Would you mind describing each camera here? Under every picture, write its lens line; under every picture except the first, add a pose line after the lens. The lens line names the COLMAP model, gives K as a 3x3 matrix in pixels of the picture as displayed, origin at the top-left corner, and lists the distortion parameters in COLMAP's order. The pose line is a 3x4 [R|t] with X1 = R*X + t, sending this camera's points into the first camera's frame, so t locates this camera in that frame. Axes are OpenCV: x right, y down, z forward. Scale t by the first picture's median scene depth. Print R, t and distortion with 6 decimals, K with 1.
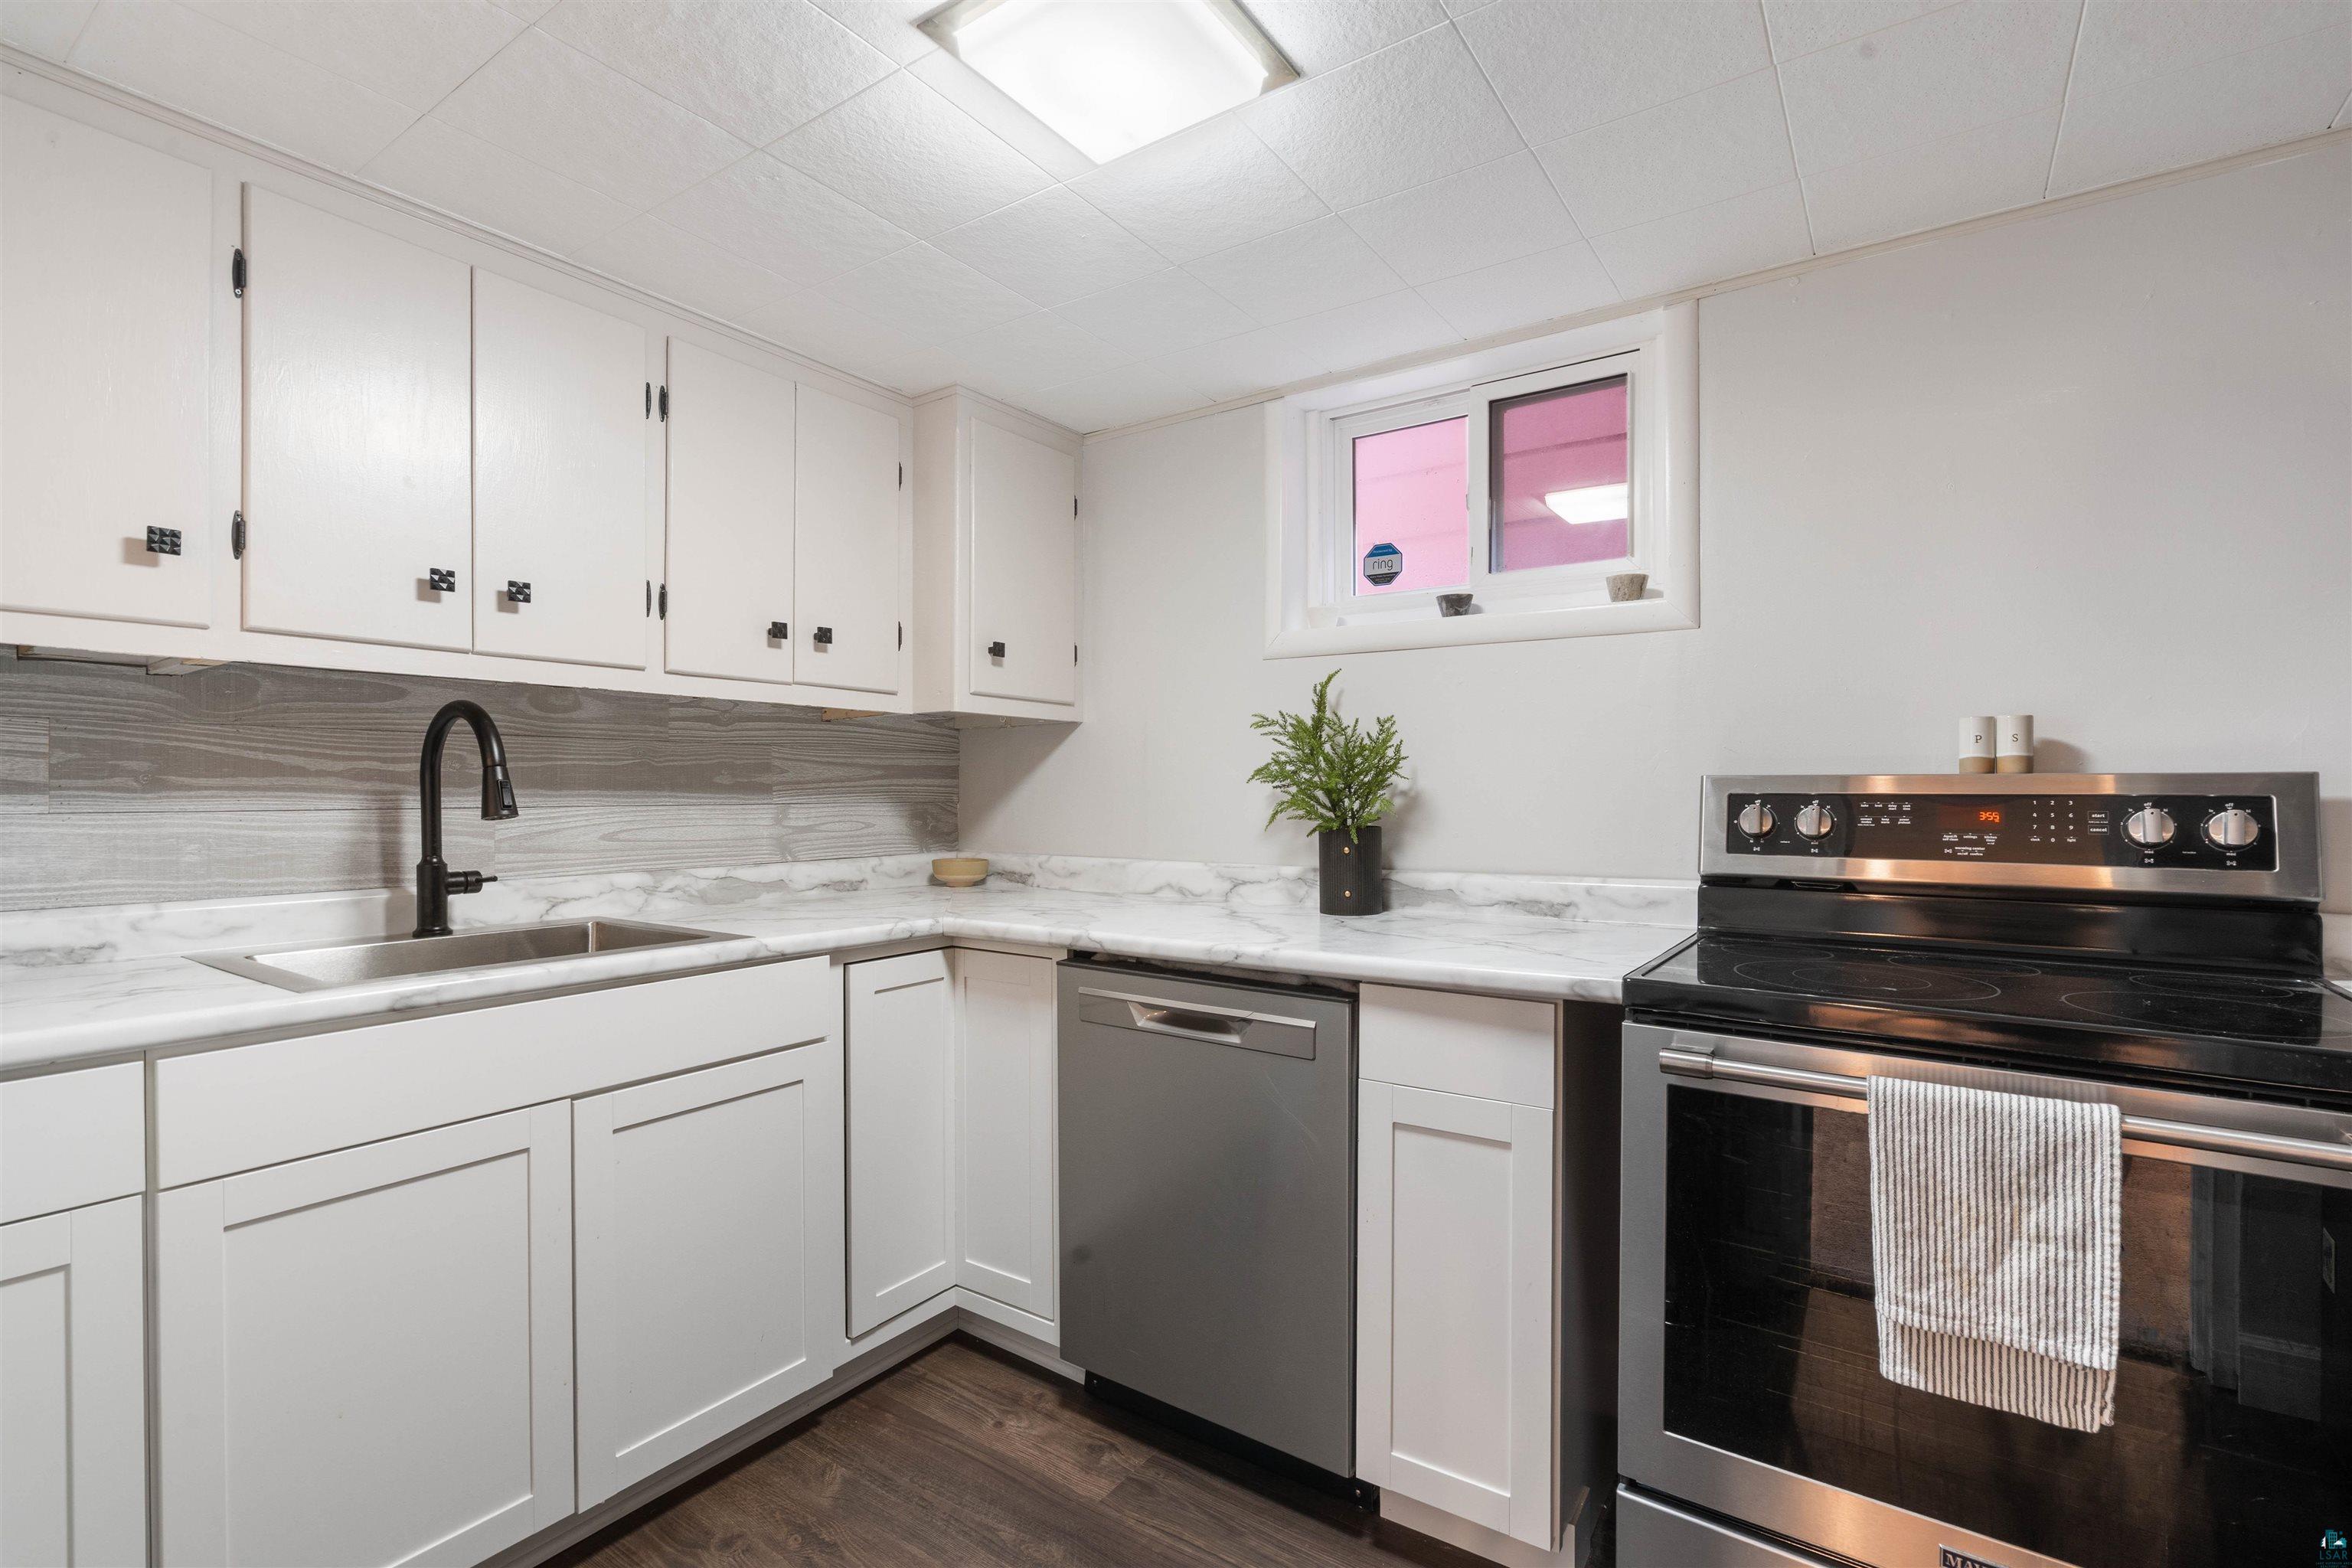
lens RADIAL K [[1054.4, 0, 1166.7], [0, 1054.4, 779.0], [0, 0, 1]] dist [-0.019833, -0.000418]
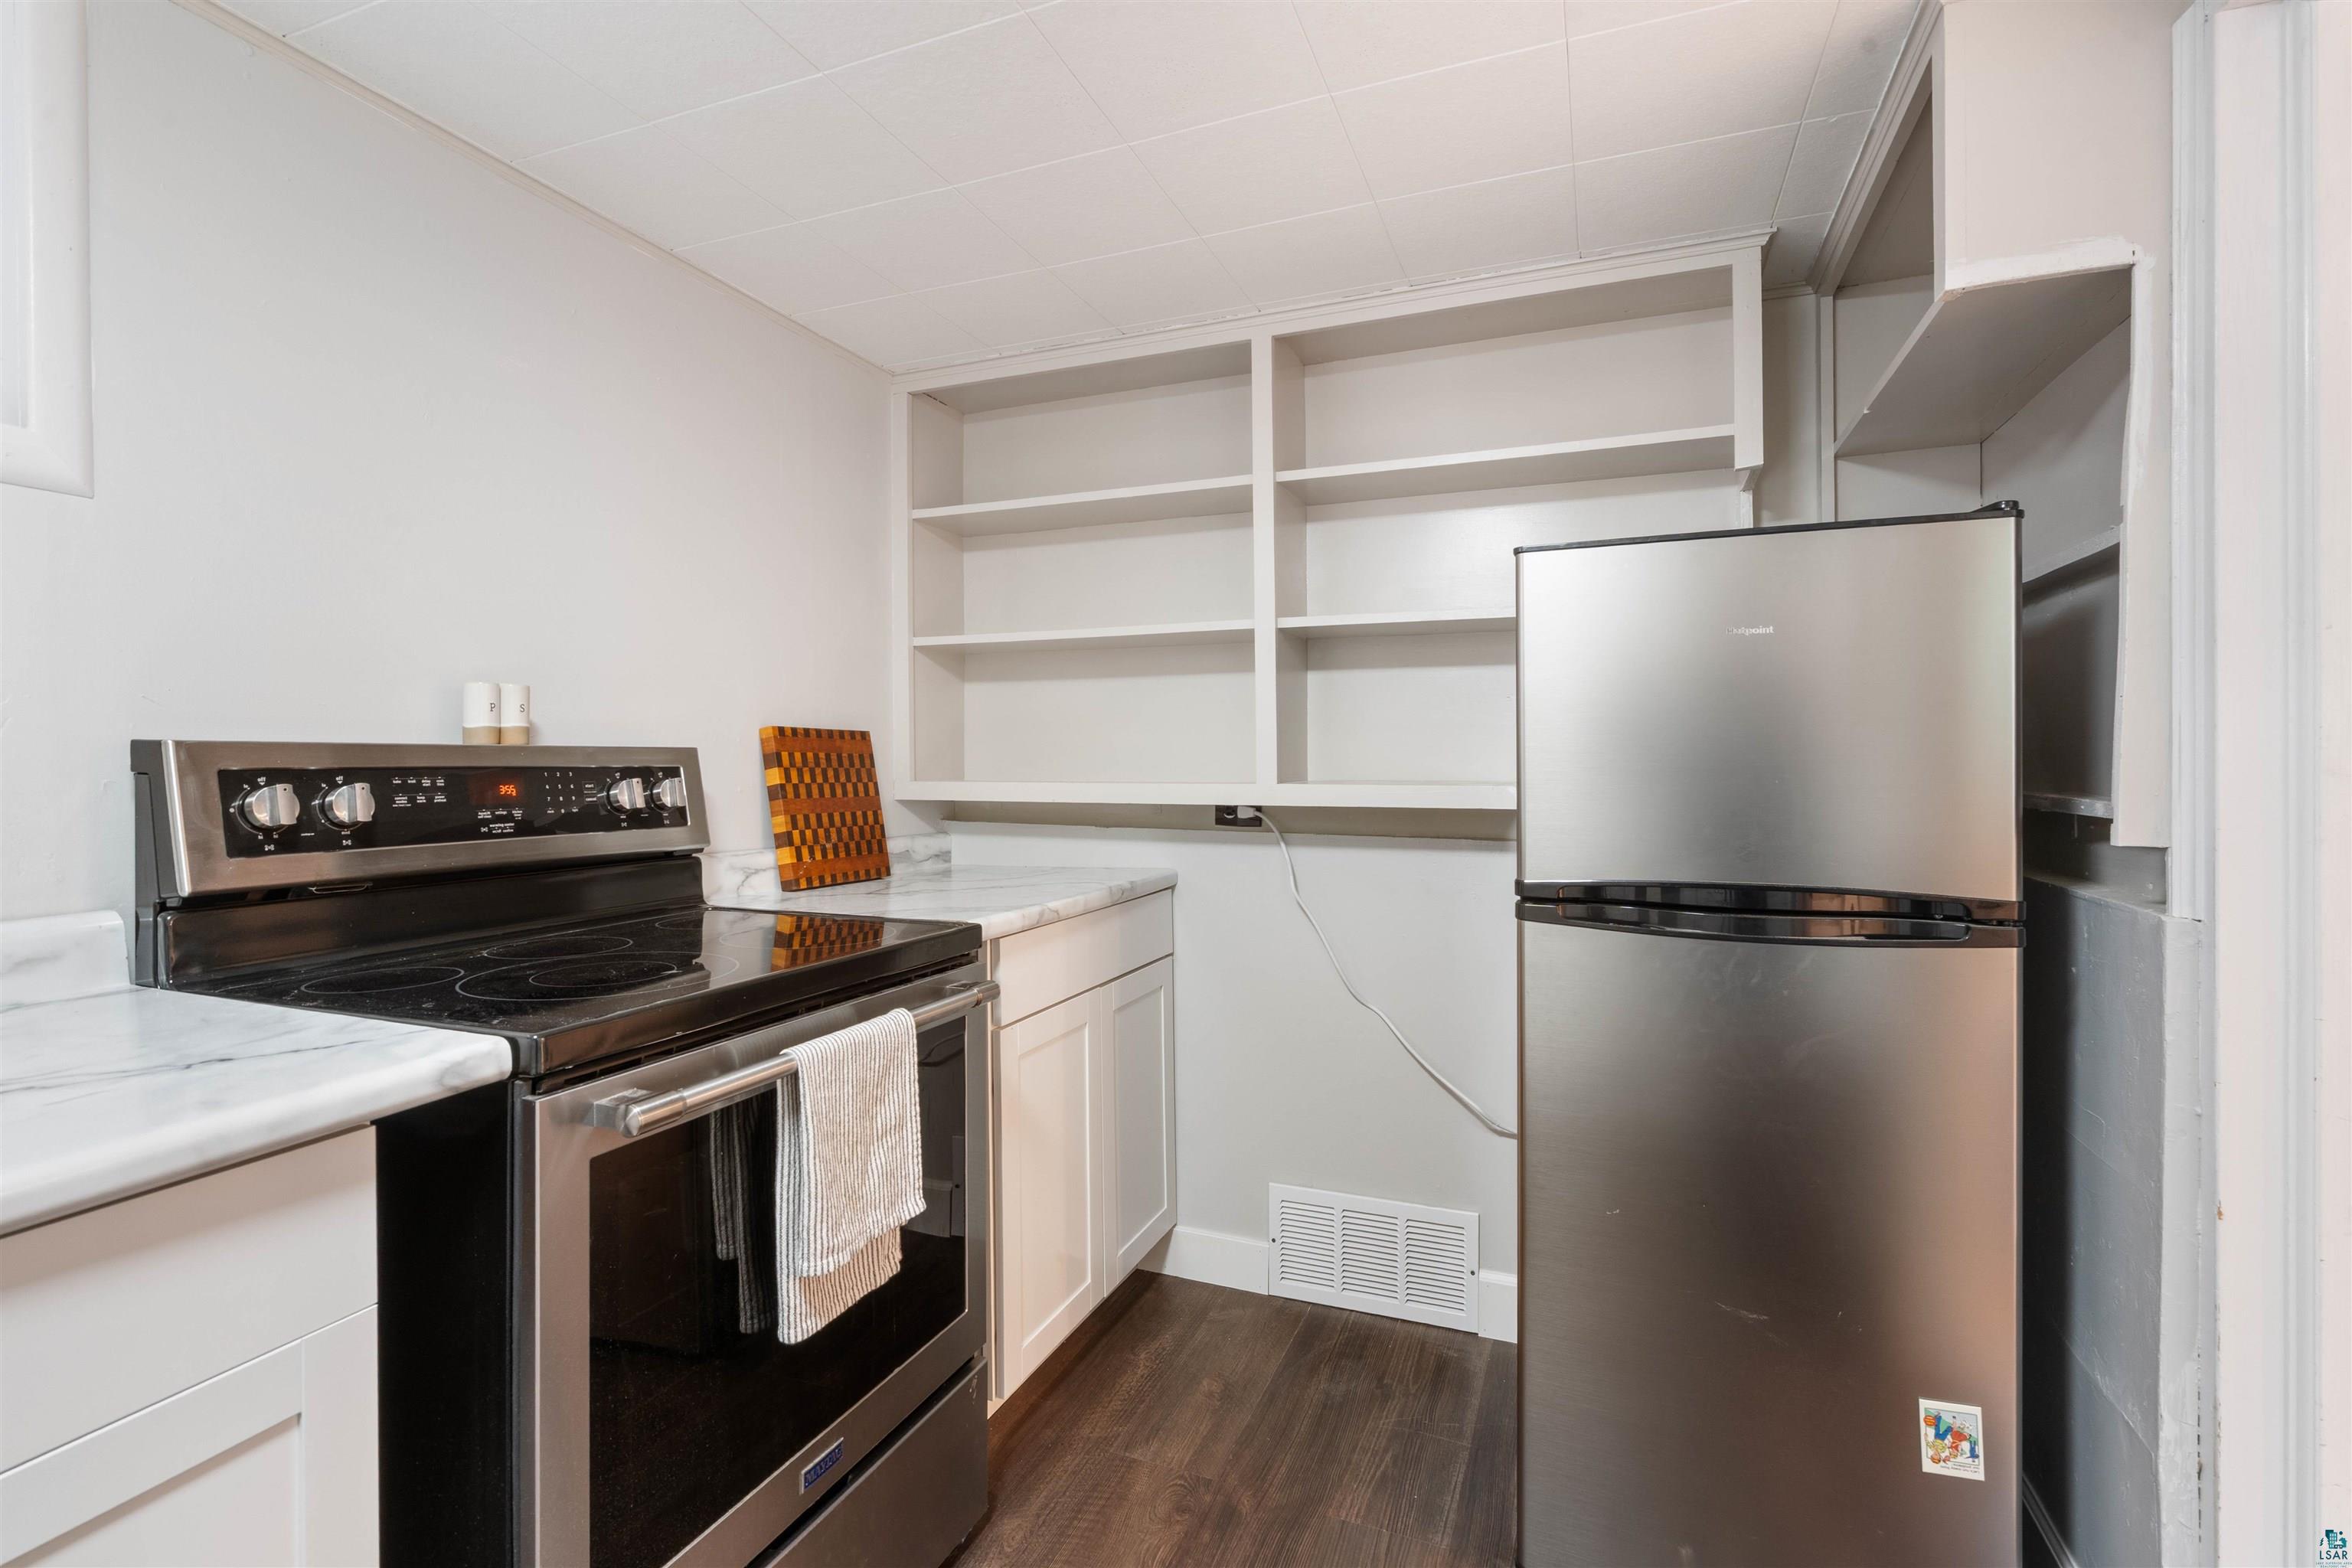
lens RADIAL K [[1054.4, 0, 1163.7], [0, 1054.4, 773.2], [0, 0, 1]] dist [-0.019833, -0.000418]
pose [[-0.209601, -0.003448, 0.977781, -0.249883], [0.008879, 0.999946, 0.005430, 0.020864], [-0.977747, 0.009819, -0.209559, 0.618010]]
